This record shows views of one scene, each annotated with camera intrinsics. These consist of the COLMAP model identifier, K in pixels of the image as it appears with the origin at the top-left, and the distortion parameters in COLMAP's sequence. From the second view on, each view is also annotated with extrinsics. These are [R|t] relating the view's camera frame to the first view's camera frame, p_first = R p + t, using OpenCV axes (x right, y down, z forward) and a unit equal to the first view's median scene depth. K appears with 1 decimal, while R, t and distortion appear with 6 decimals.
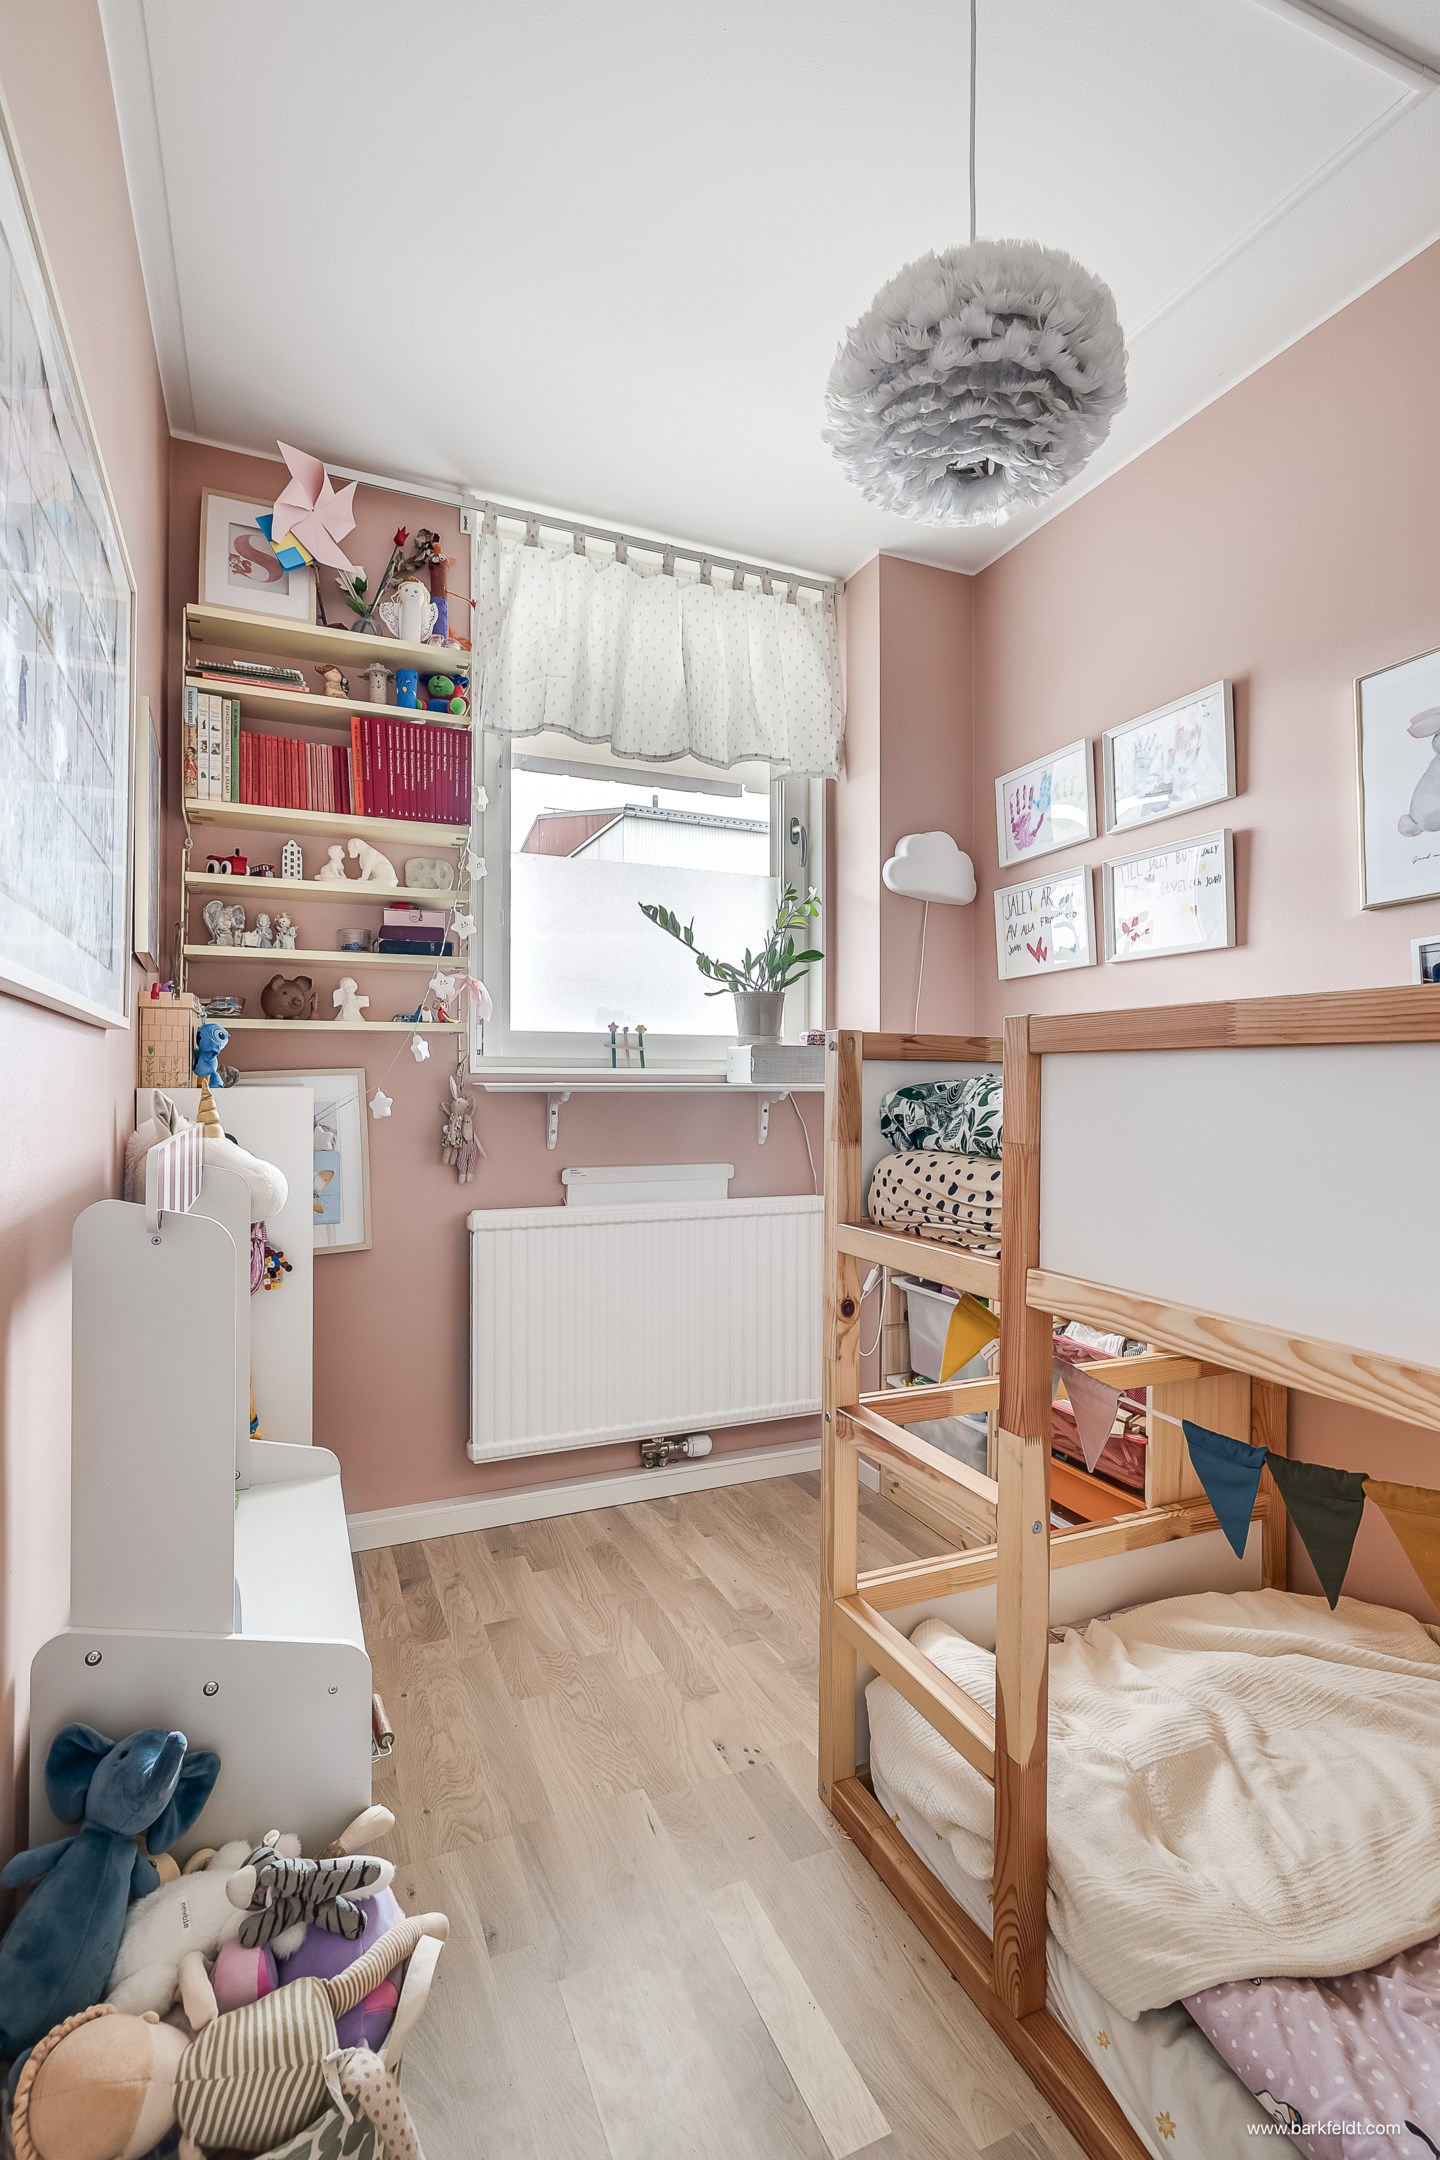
lens RADIAL K [[990.8, 0, 710.5], [0, 990.8, 1077.8], [0, 0, 1]] dist [-0.000542, -0.000048]
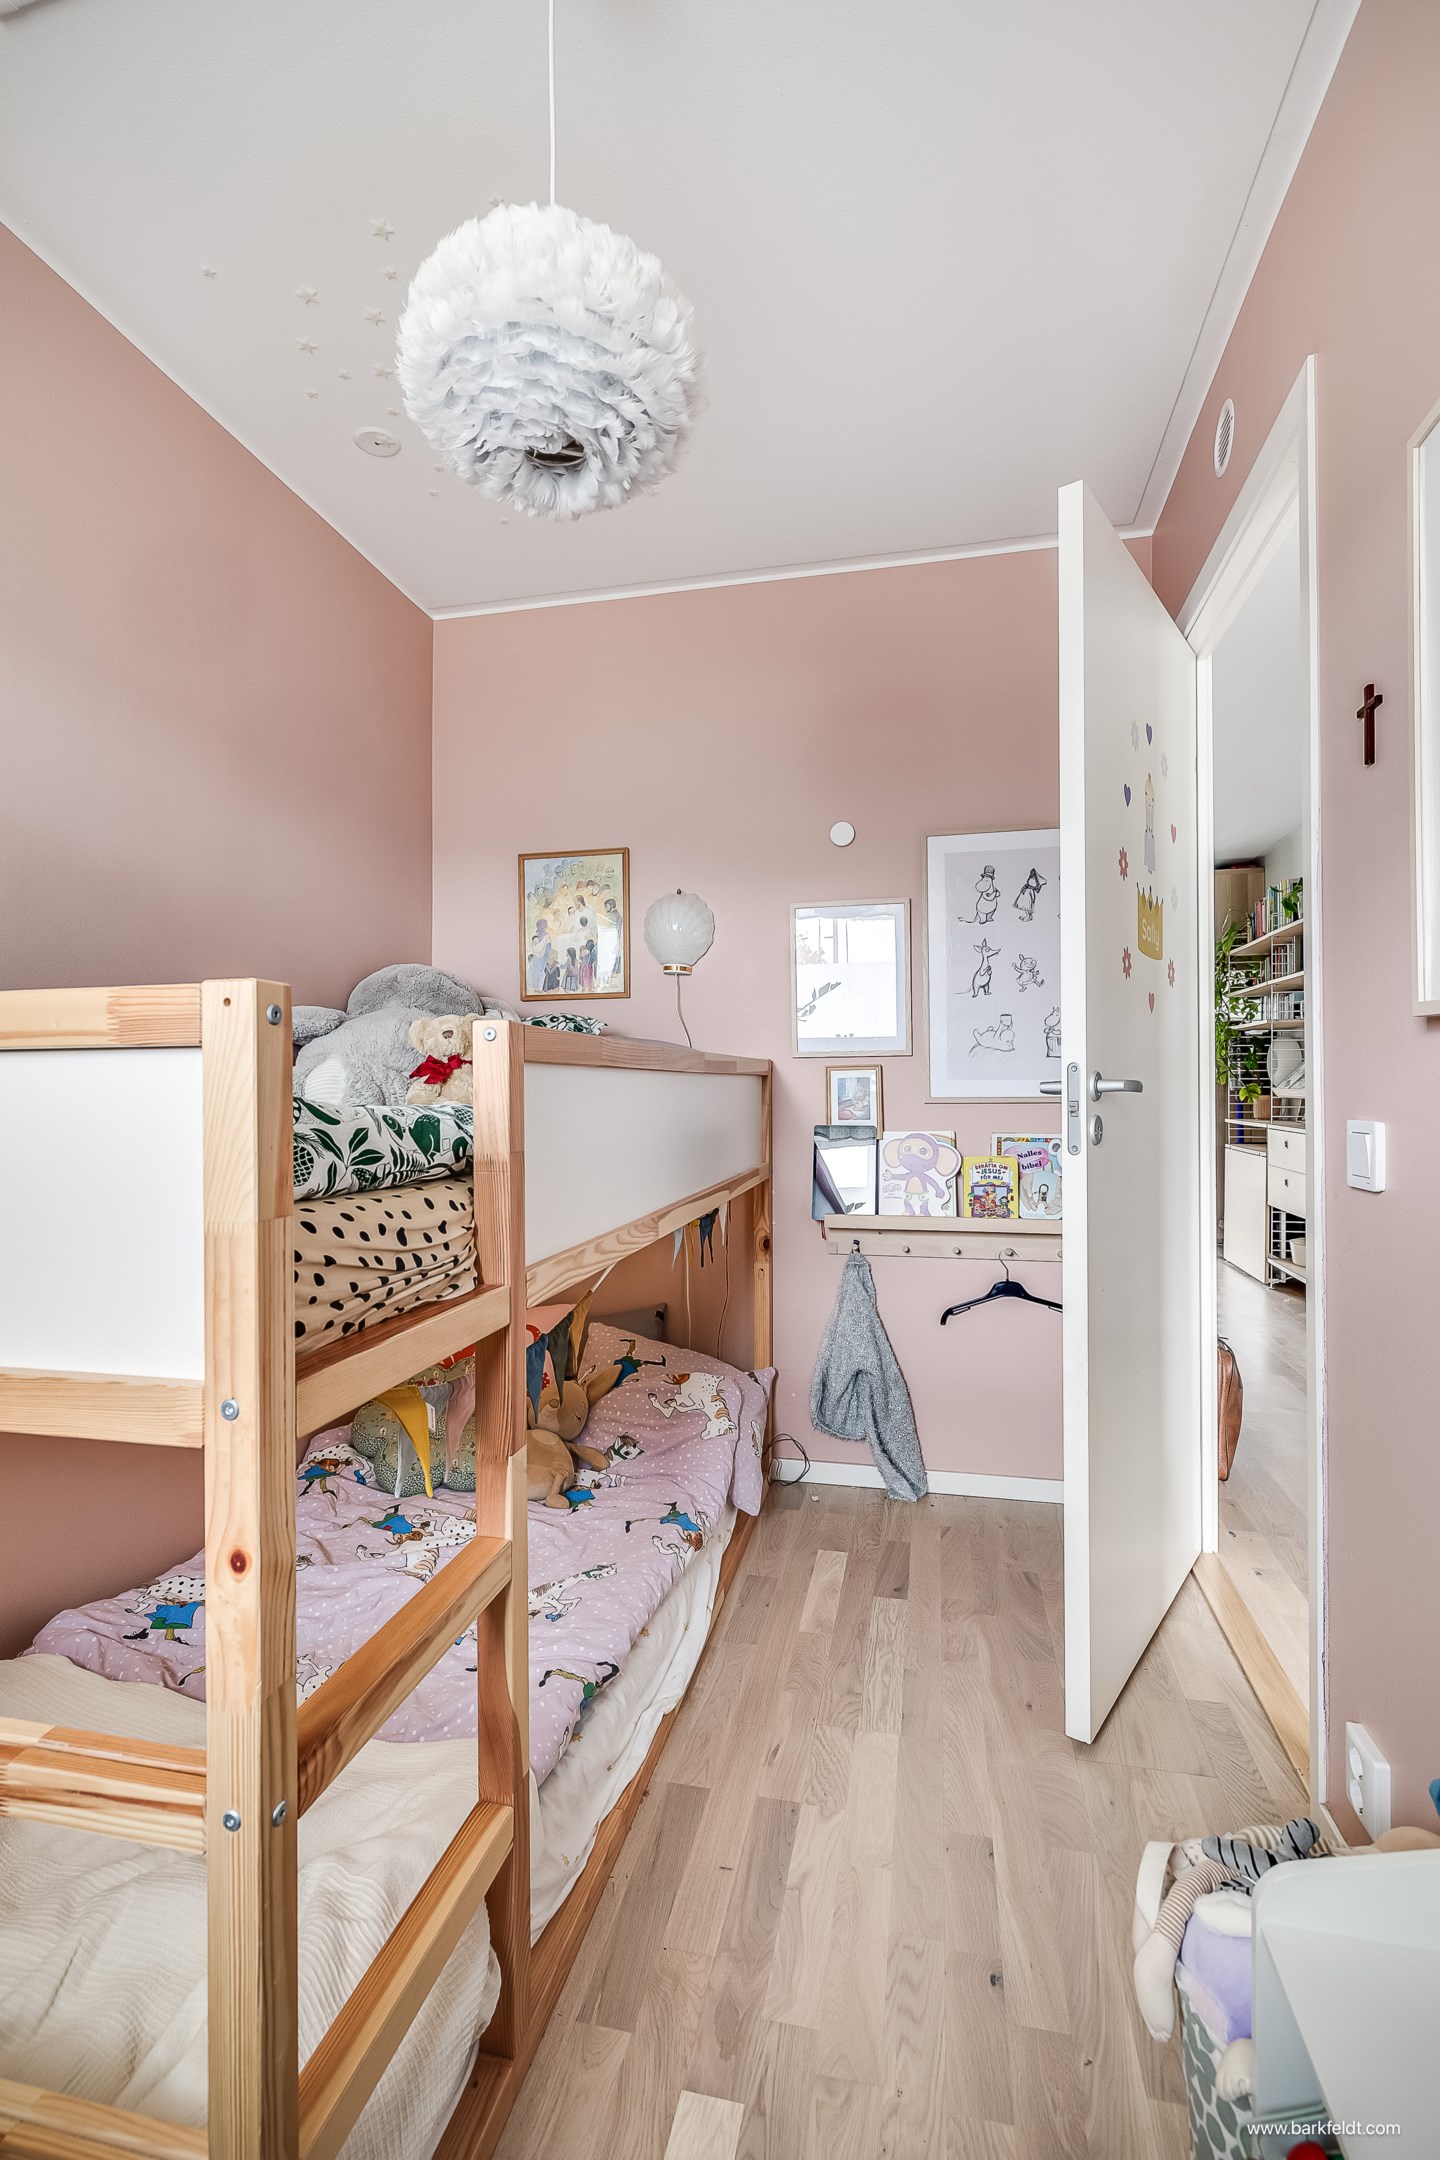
lens RADIAL K [[990.8, 0, 718.6], [0, 990.8, 1081.6], [0, 0, 1]] dist [-0.000542, -0.000048]
pose [[-0.806194, 0.001402, 0.591649, -0.370814], [-0.003699, 0.999966, -0.007409, 0.002934], [-0.591639, -0.008162, -0.806161, 1.447543]]
